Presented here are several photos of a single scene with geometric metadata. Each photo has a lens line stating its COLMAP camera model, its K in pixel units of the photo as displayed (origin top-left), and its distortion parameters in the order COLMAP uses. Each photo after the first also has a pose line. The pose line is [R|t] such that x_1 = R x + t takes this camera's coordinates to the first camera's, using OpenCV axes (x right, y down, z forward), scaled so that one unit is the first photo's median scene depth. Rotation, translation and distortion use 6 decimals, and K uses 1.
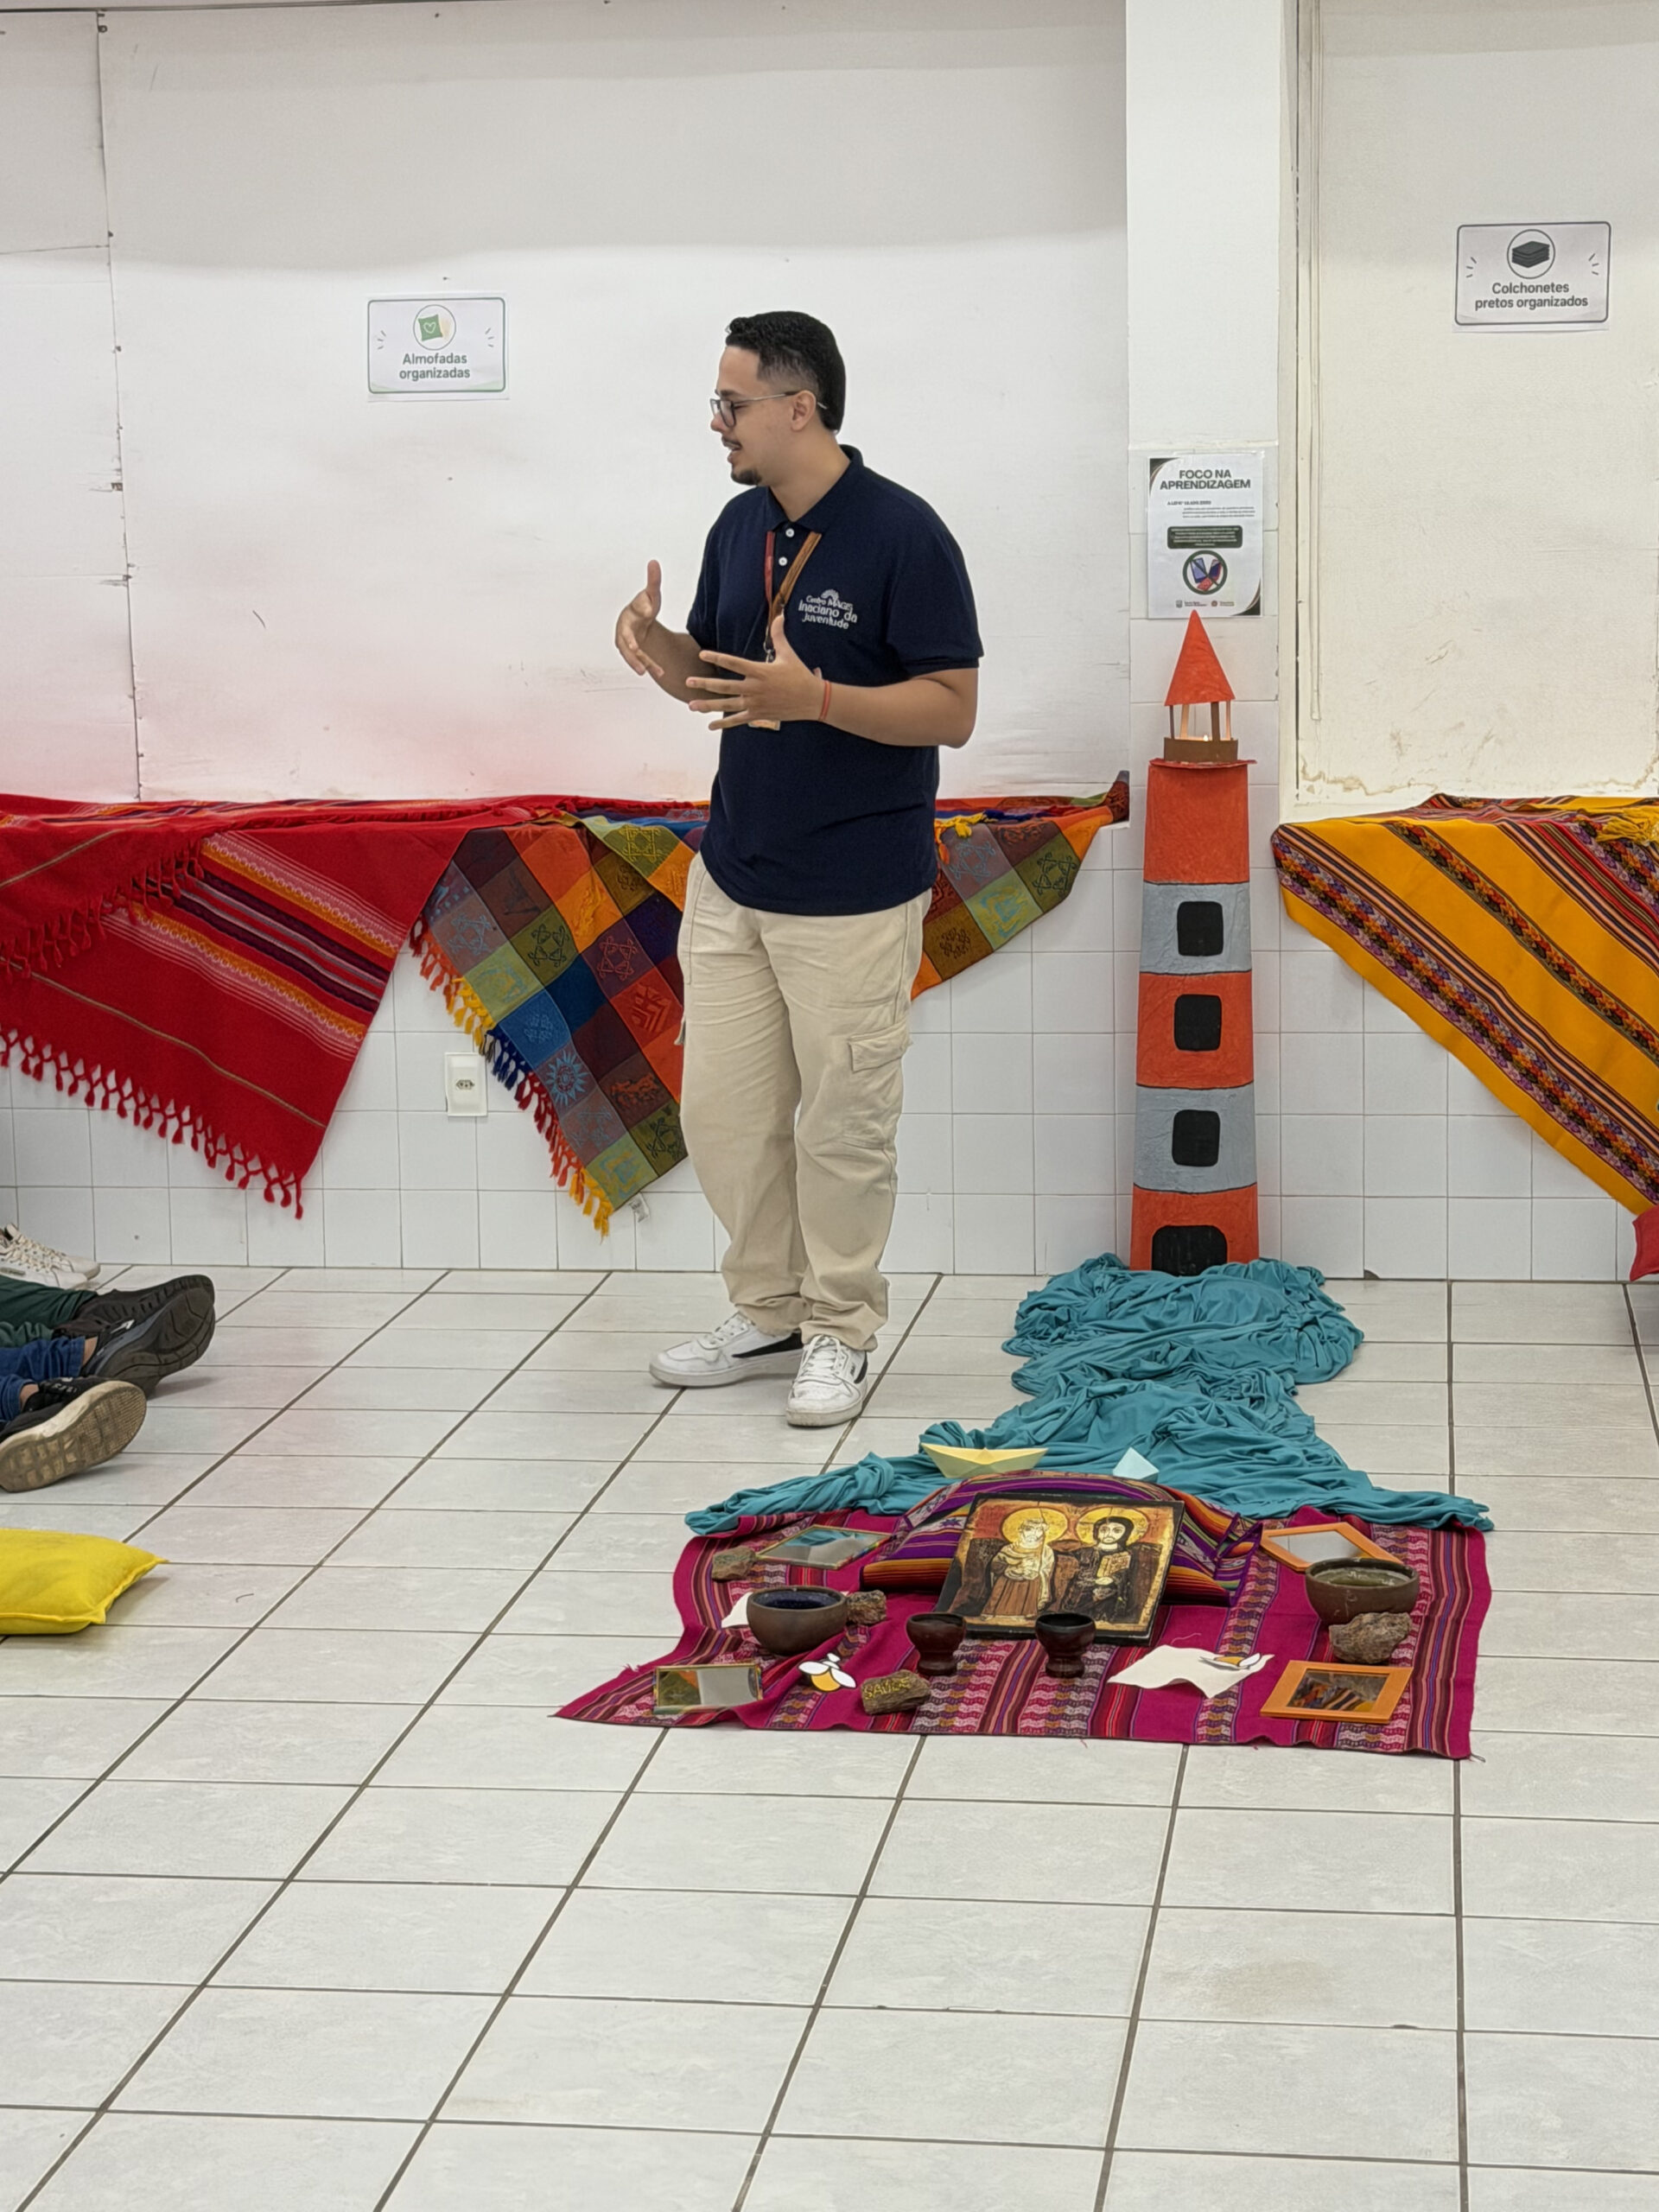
lens RADIAL K [[4032.4, 0, 829.5], [0, 4032.4, 1106.0], [0, 0, 1]] dist [0.093472, 0.079100]
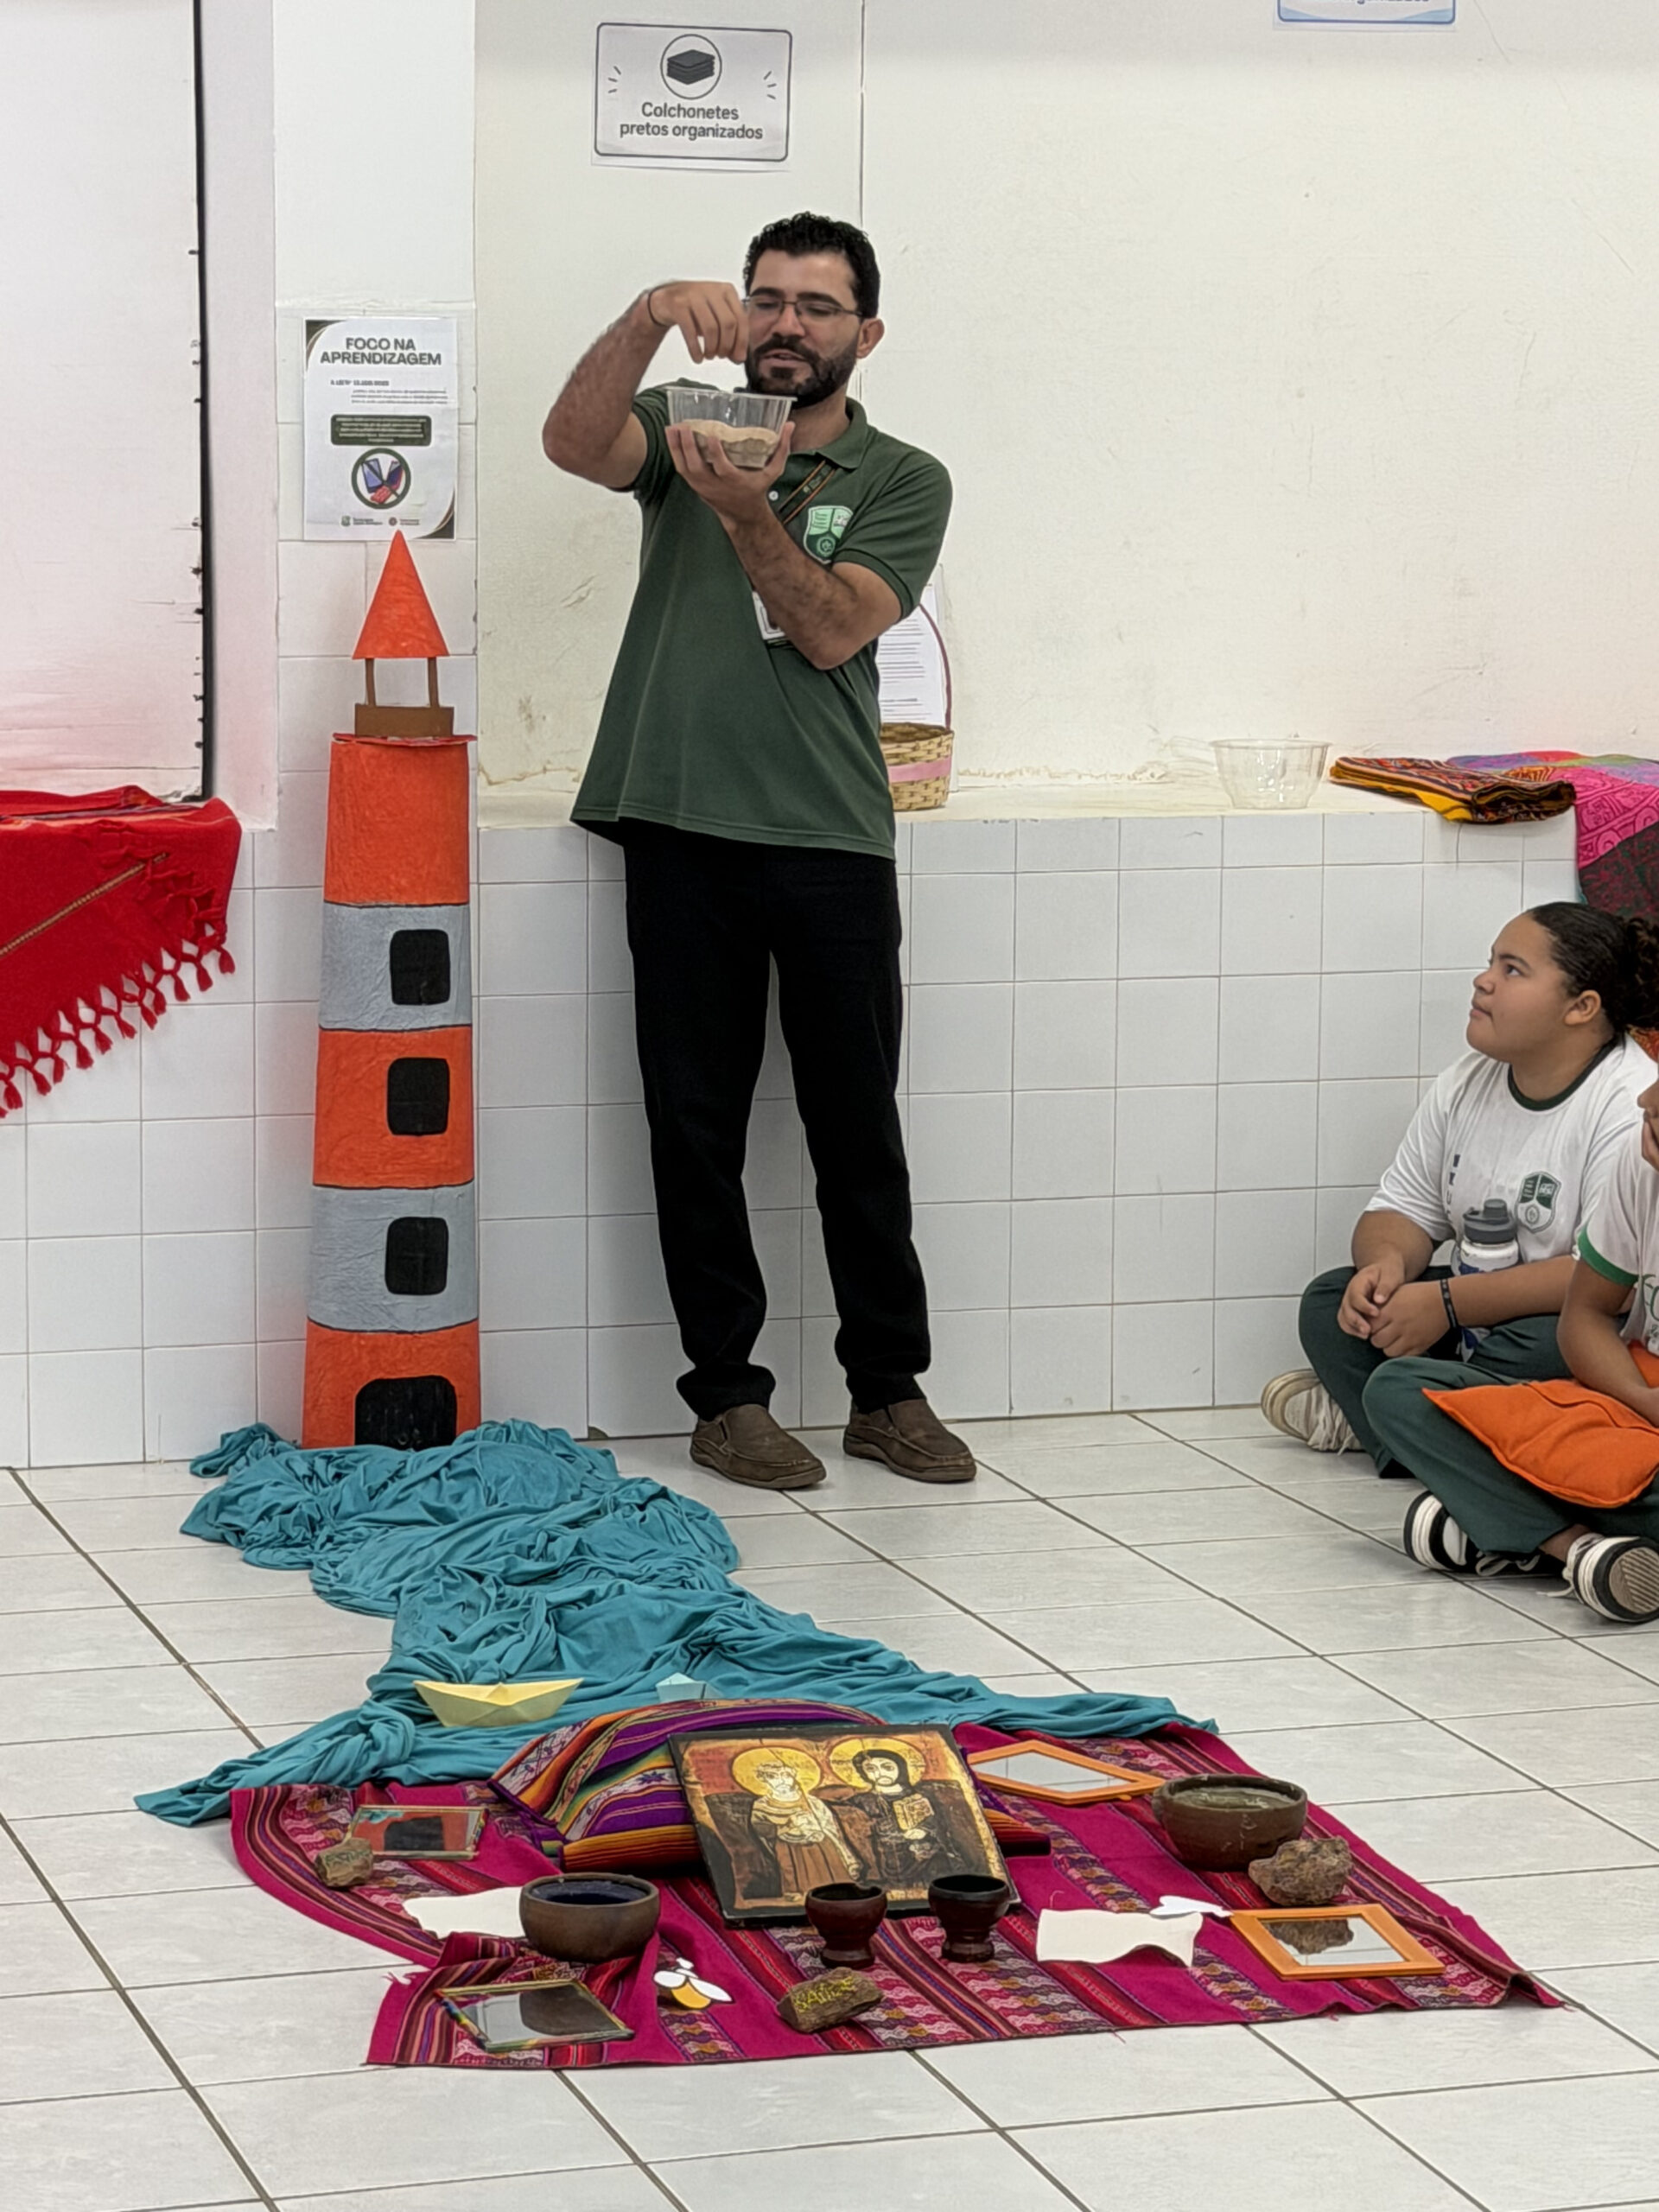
lens RADIAL K [[5733.2, 0, 829.5], [0, 5733.2, 1106.0], [0, 0, 1]] dist [0.063098, 0.239544]
pose [[0.896971, -0.030271, 0.441051, -0.402663], [0.040761, 0.999066, -0.014325, -0.001539], [-0.440205, 0.030827, 0.897368, 0.056514]]
